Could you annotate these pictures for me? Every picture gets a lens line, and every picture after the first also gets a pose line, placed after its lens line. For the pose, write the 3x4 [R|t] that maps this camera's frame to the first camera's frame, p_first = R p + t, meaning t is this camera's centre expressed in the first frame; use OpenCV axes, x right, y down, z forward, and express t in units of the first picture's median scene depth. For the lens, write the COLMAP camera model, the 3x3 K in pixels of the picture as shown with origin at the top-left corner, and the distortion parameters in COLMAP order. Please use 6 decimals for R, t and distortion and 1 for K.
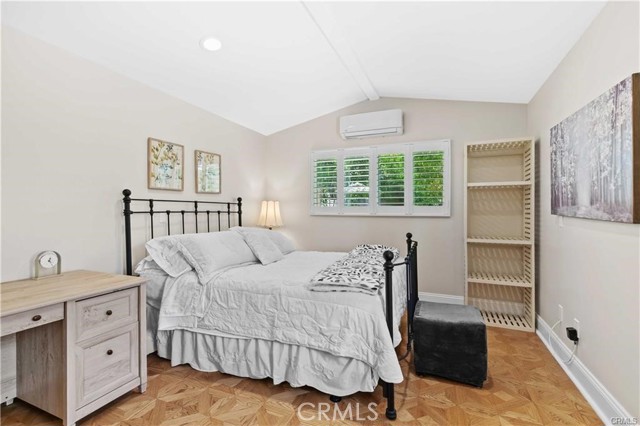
lens RADIAL K [[300.4, 0, 312.6], [0, 300.4, 211.8], [0, 0, 1]] dist [0.004638, 0.000217]
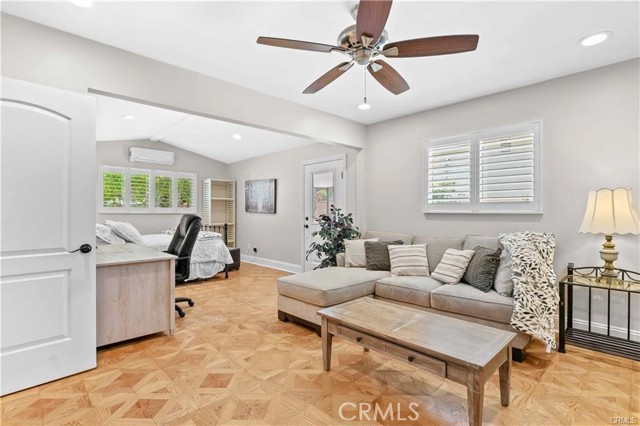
lens RADIAL K [[289.2, 0, 329.7], [0, 289.2, 211.3], [0, 0, 1]] dist [-0.011418, 0.001125]
pose [[0.369428, 0.001217, 0.929259, -1.331006], [0.005363, 0.999980, -0.003442, 0.015703], [-0.929244, 0.006256, 0.369414, -0.674138]]
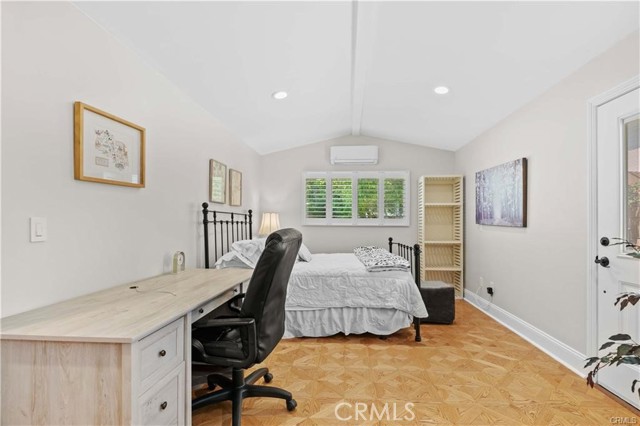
lens RADIAL K [[307.9, 0, 334.8], [0, 307.9, 221.7], [0, 0, 1]] dist [-0.010751, 0.000503]
pose [[0.936756, 0.003489, 0.349966, -0.517239], [-0.000229, 0.999956, -0.009355, 0.011560], [-0.349983, 0.008683, 0.936716, -0.312017]]
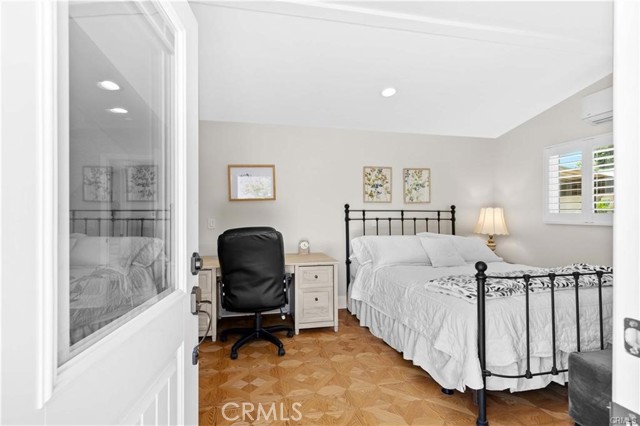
lens RADIAL K [[300.4, 0, 312.6], [0, 300.4, 211.8], [0, 0, 1]] dist [0.004638, 0.000217]
pose [[0.593478, -0.005392, -0.804832, 0.465884], [-0.004640, 0.999938, -0.010121, -0.017520], [0.804837, 0.009741, 0.593416, -0.041462]]
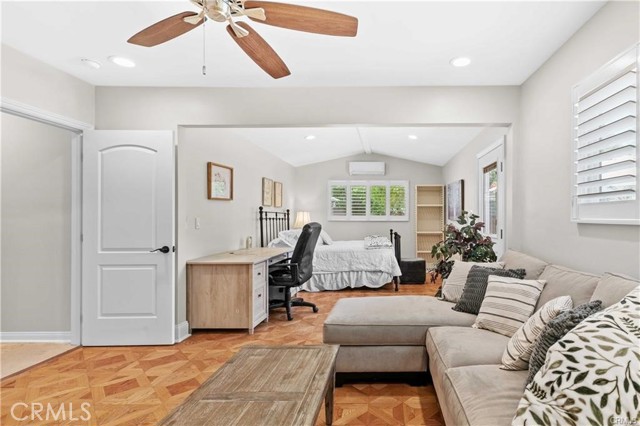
lens RADIAL K [[320.0, 0, 405.2], [0, 320.0, 216.6], [0, 0, 1]] dist [-0.001059, -0.000386]
pose [[0.893911, 0.001607, 0.448241, -0.653775], [0.003551, 0.999937, -0.010668, 0.012020], [-0.448230, 0.011128, 0.893849, -1.112773]]
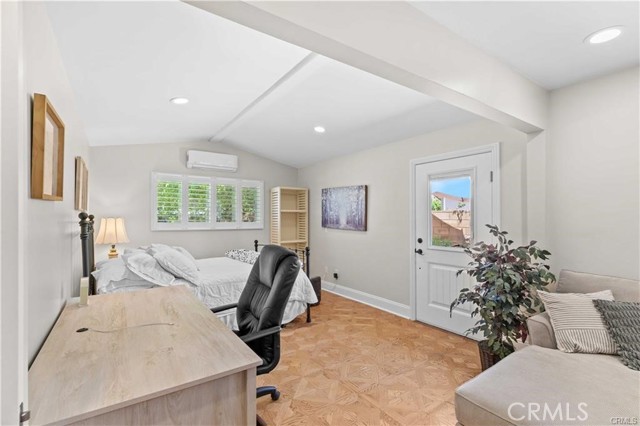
lens RADIAL K [[284.1, 0, 336.2], [0, 284.1, 220.3], [0, 0, 1]] dist [0.012311, -0.000193]
pose [[0.502822, -0.003618, 0.864382, -0.929658], [0.005148, 0.999986, 0.001191, -0.042367], [-0.864375, 0.003851, 0.502834, -0.145888]]
